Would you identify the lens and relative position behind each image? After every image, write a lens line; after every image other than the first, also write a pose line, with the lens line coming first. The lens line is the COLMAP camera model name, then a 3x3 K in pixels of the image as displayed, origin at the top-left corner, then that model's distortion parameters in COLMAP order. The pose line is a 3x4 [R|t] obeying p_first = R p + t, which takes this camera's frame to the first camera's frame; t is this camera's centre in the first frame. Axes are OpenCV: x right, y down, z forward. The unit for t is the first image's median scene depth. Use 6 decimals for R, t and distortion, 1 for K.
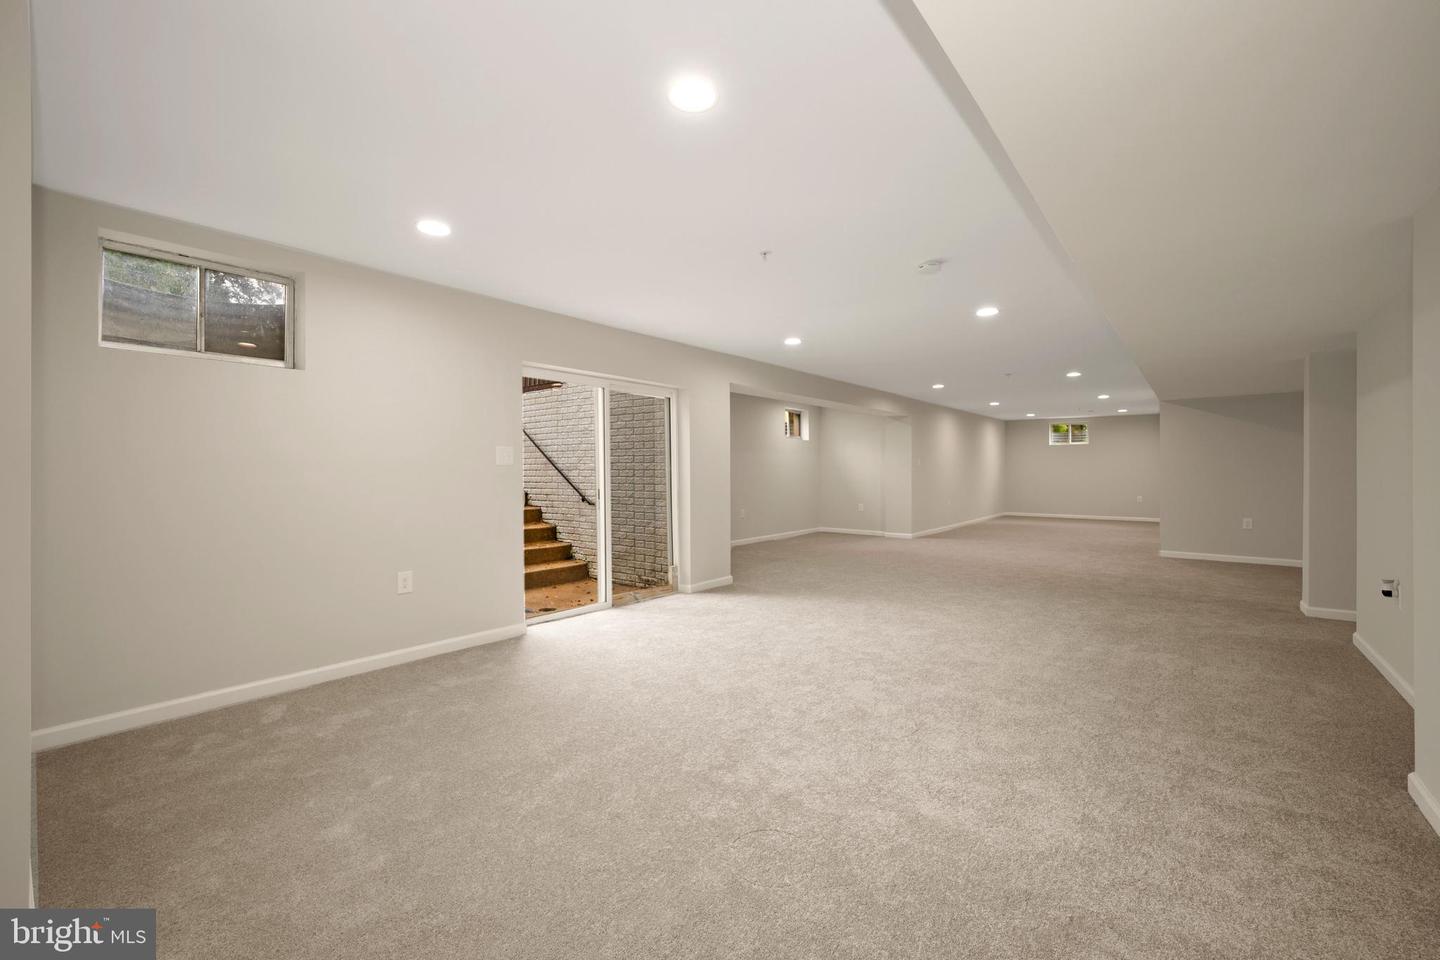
lens RADIAL K [[605.4, 0, 722.4], [0, 605.4, 472.3], [0, 0, 1]] dist [-0.004019, 0.002552]
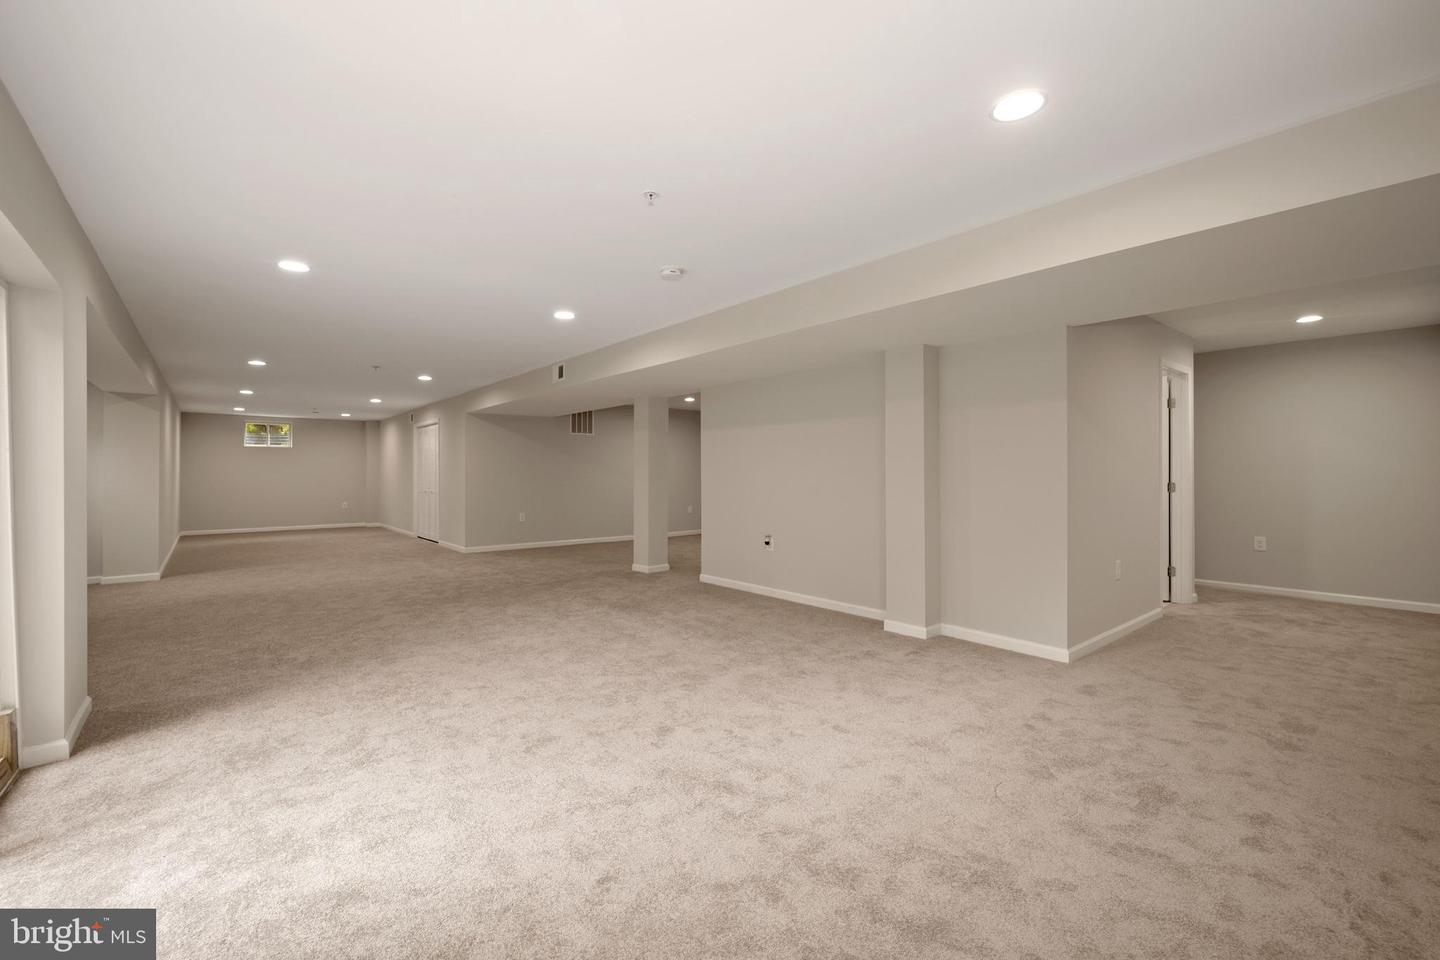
lens RADIAL K [[605.4, 0, 723.6], [0, 605.4, 476.6], [0, 0, 1]] dist [-0.004019, 0.002552]
pose [[0.190522, -0.004190, 0.981674, -0.519573], [0.006642, 0.999974, 0.002979, -0.002225], [-0.981661, 0.005952, 0.190545, 0.596930]]
